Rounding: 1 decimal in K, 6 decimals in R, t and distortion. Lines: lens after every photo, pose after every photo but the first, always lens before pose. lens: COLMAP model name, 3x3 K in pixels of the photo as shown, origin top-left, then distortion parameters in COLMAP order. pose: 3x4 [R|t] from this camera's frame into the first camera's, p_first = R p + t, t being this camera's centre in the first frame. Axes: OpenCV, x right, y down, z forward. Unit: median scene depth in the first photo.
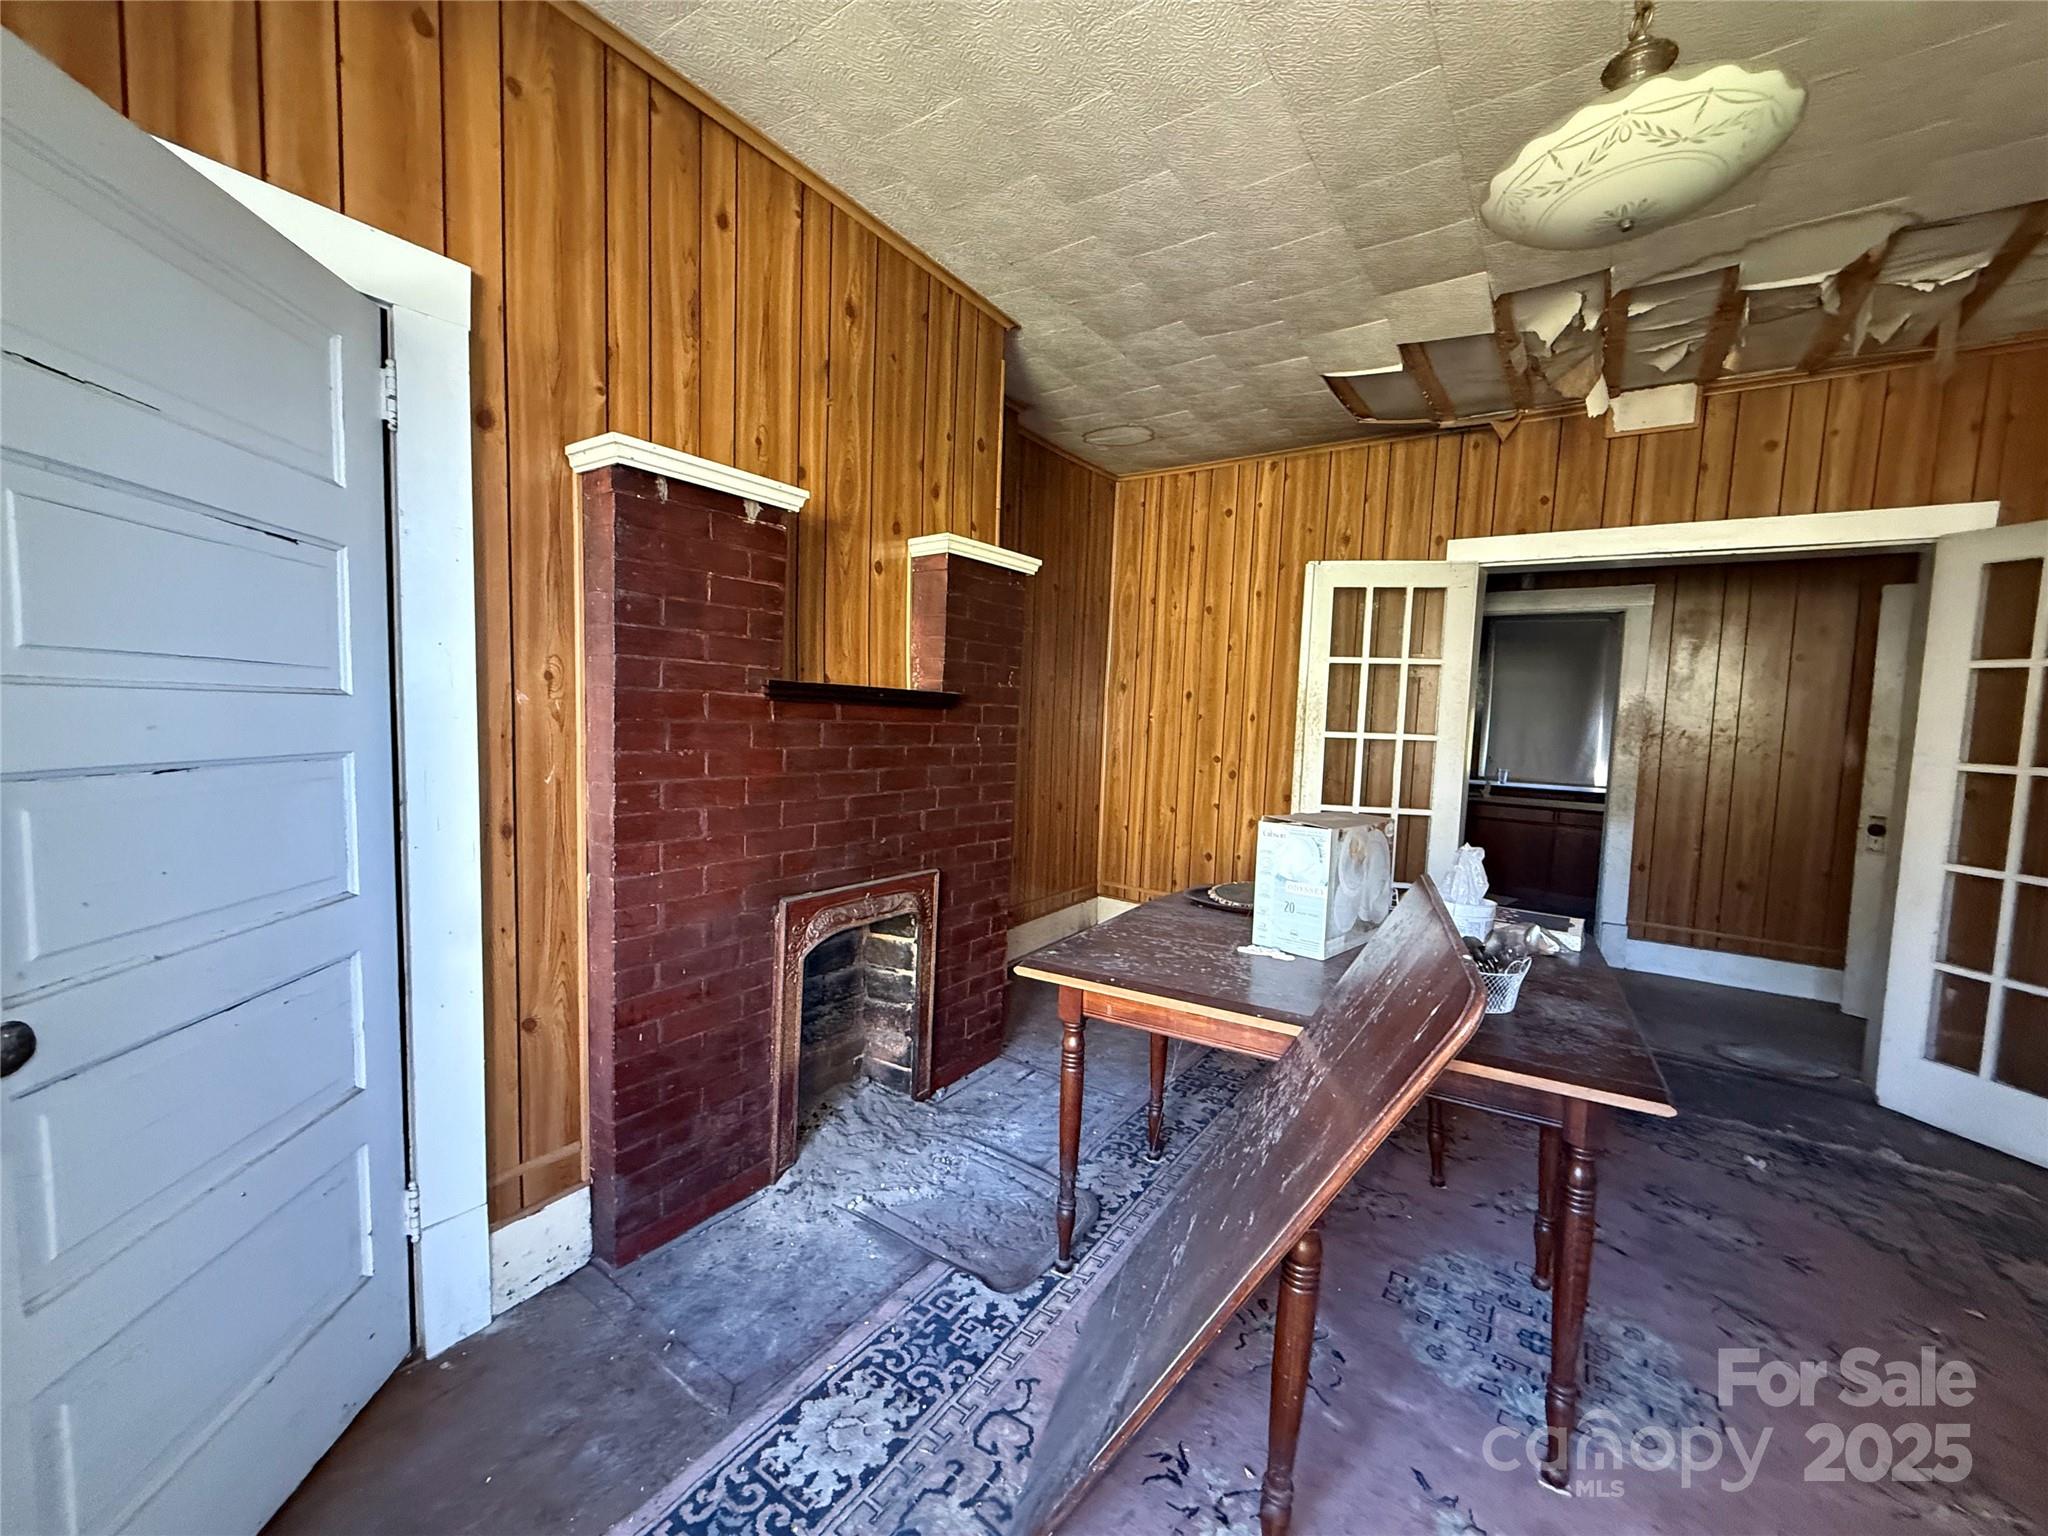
lens RADIAL K [[812.0, 0, 1021.8], [0, 812.0, 770.4], [0, 0, 1]] dist [-0.001109, 0.000111]
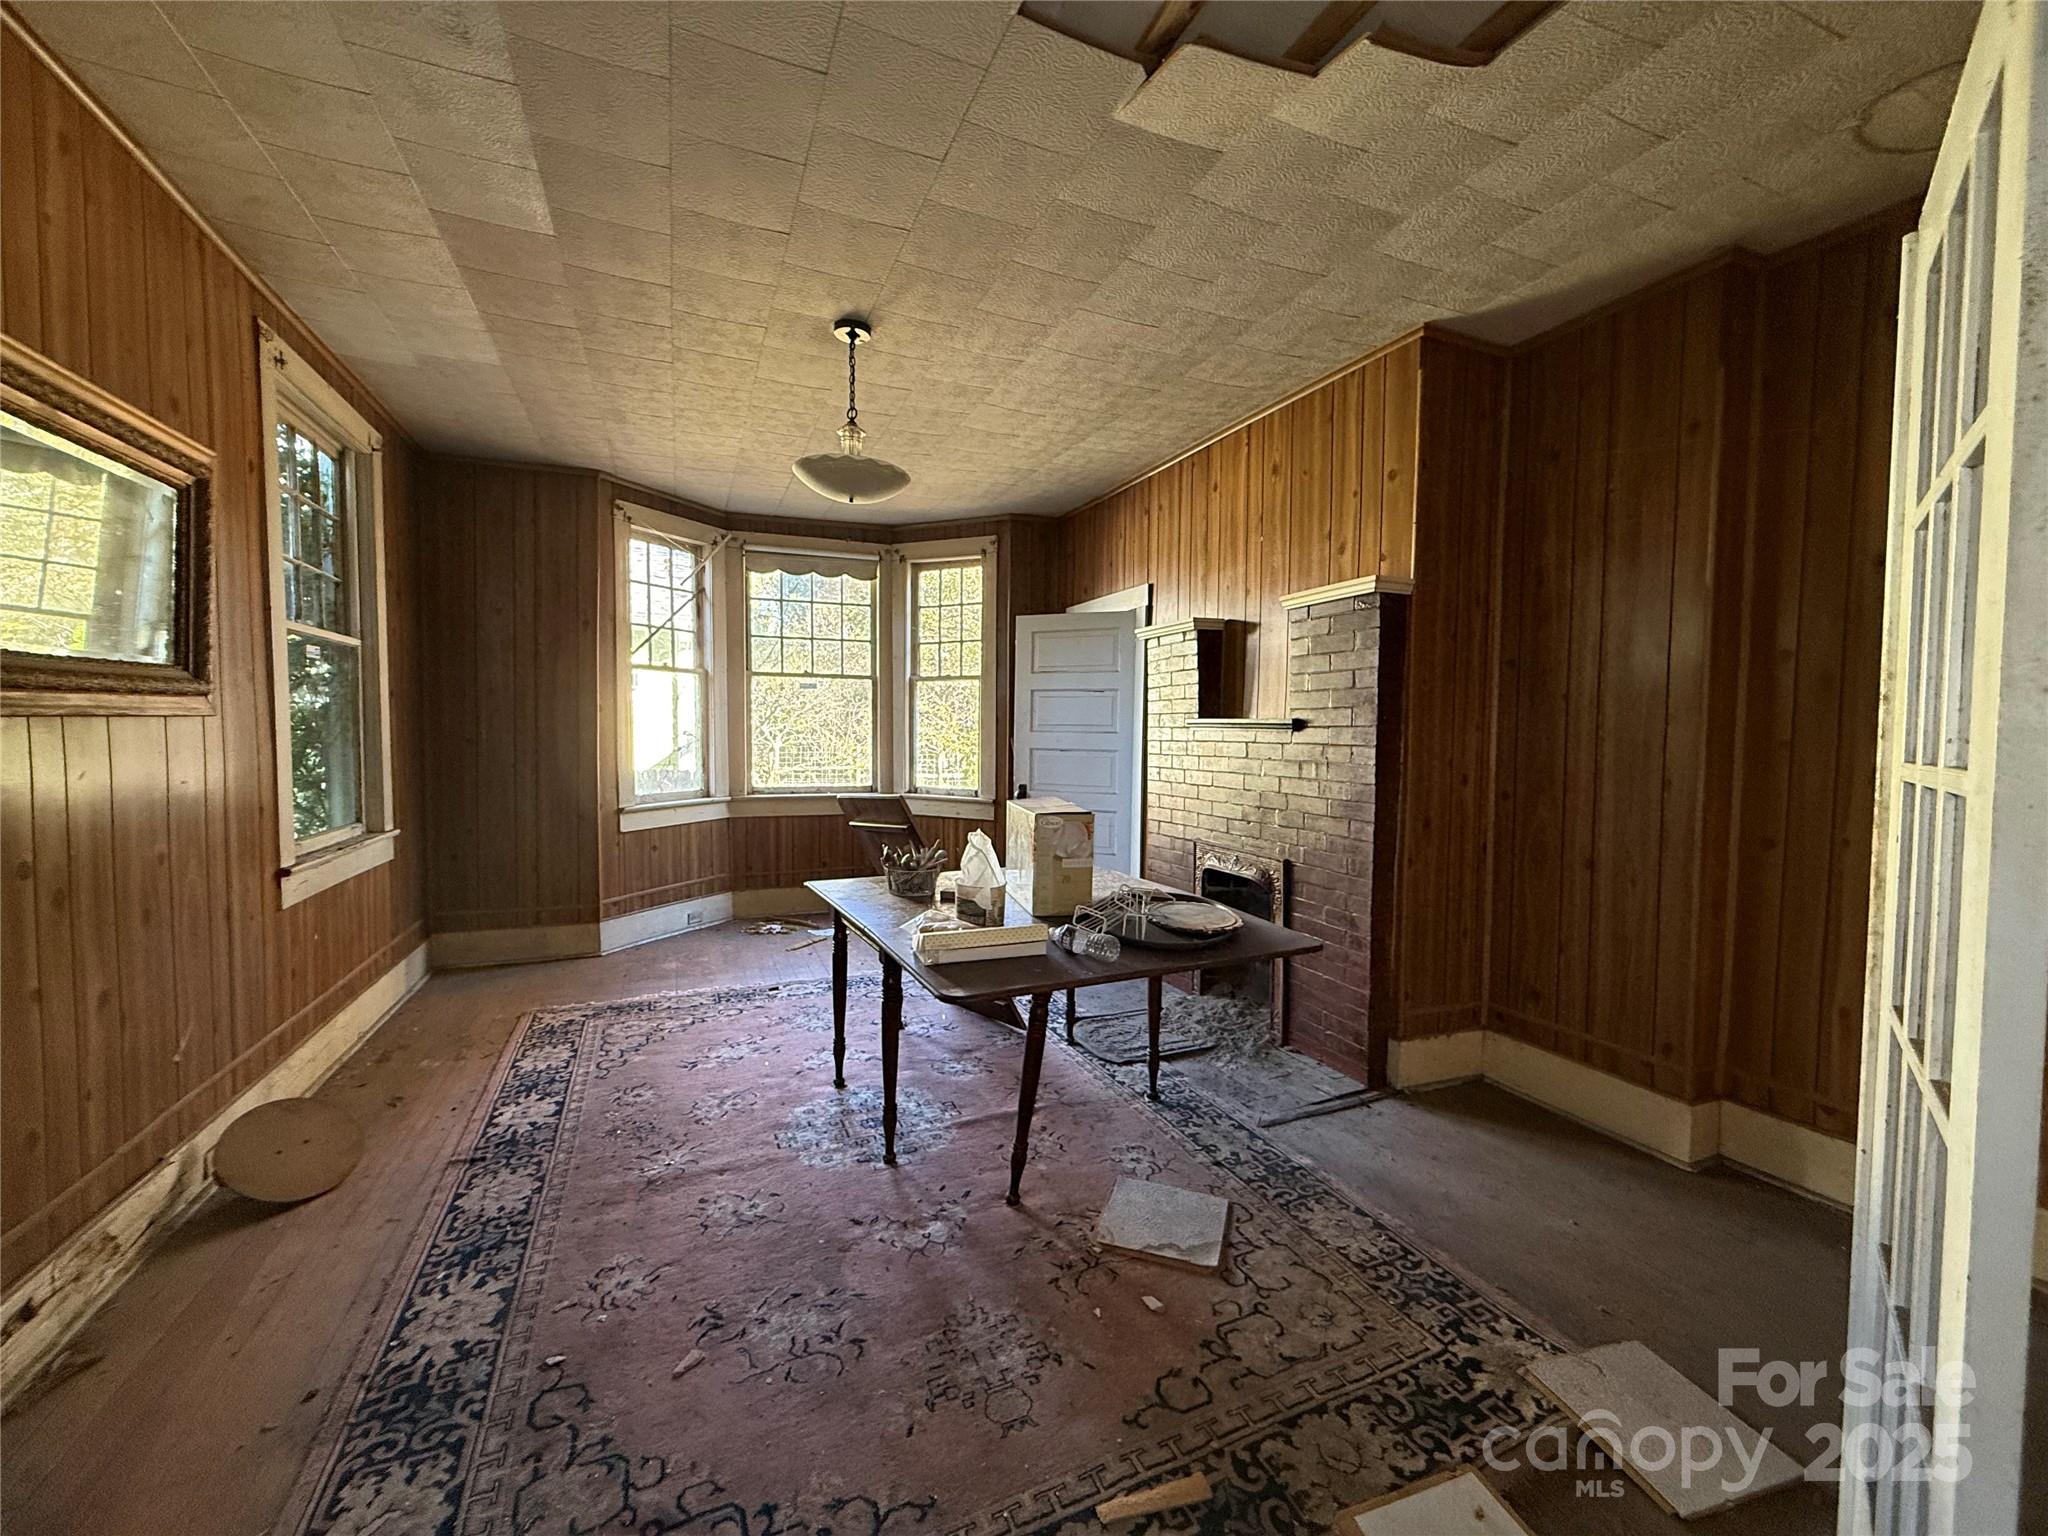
lens RADIAL K [[812.0, 0, 1021.8], [0, 812.0, 770.4], [0, 0, 1]] dist [-0.001109, 0.000111]
pose [[-0.528179, 0.000199, -0.849133, 1.035937], [-0.088141, 0.994585, 0.055059, -0.042368], [0.844546, 0.103925, -0.525302, 1.144074]]
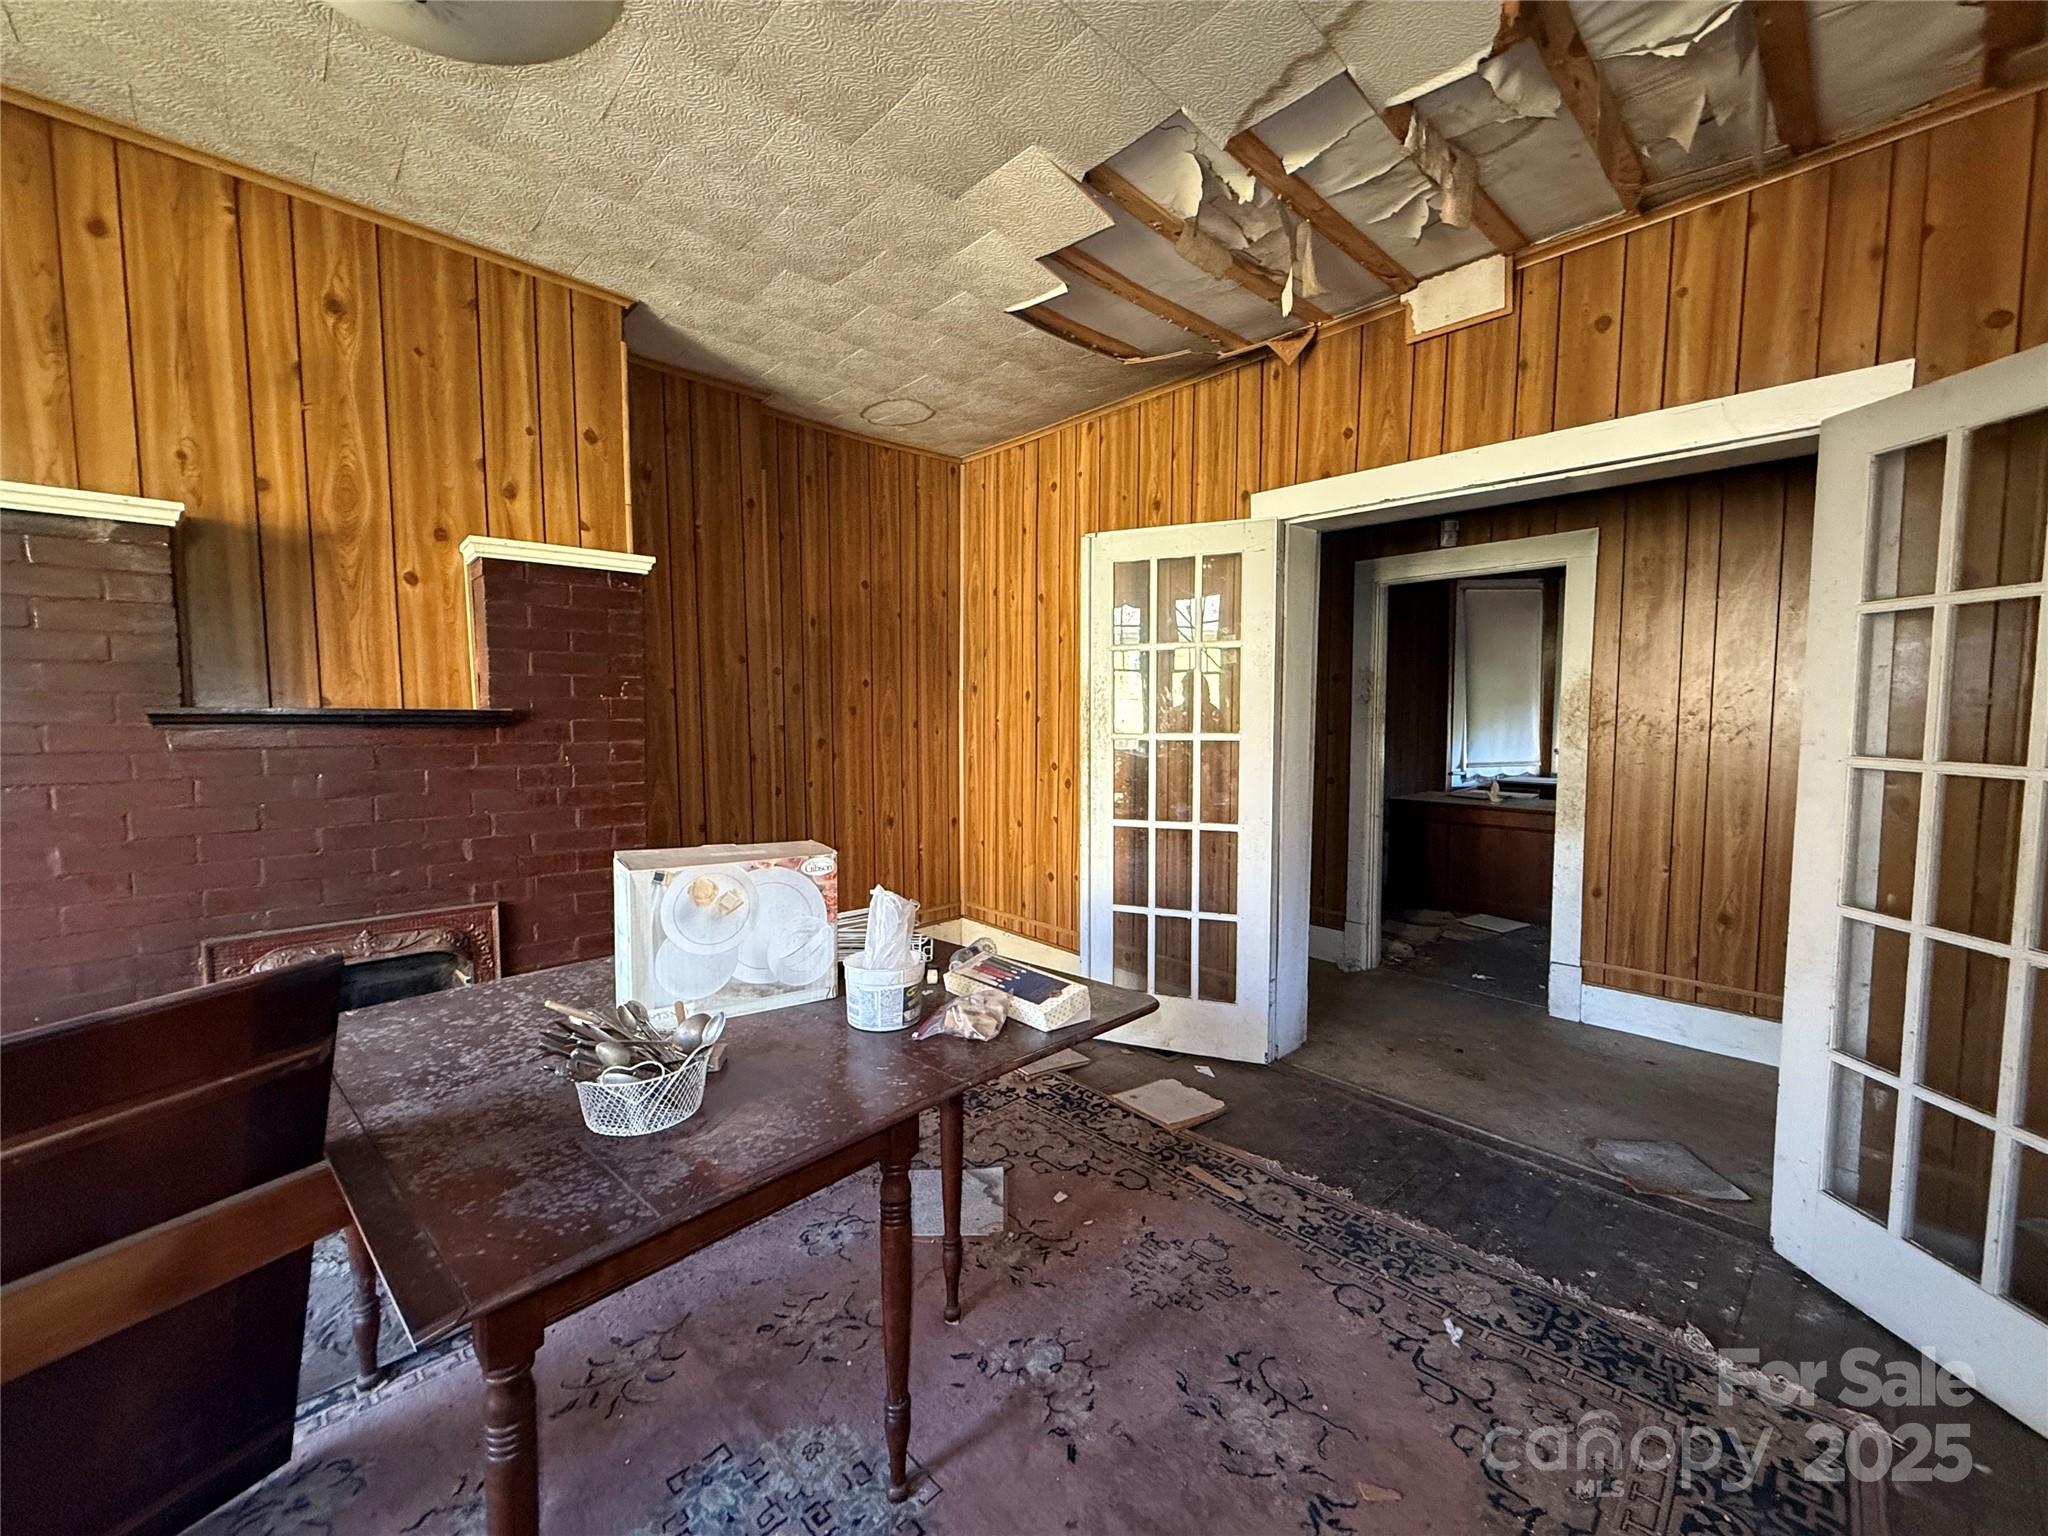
lens RADIAL K [[812.0, 0, 1021.8], [0, 812.0, 770.4], [0, 0, 1]] dist [-0.001109, 0.000111]
pose [[0.979047, -0.022274, -0.202411, 0.584186], [0.021612, 0.999751, -0.005477, -0.008058], [0.202483, 0.000988, 0.979285, 0.194316]]
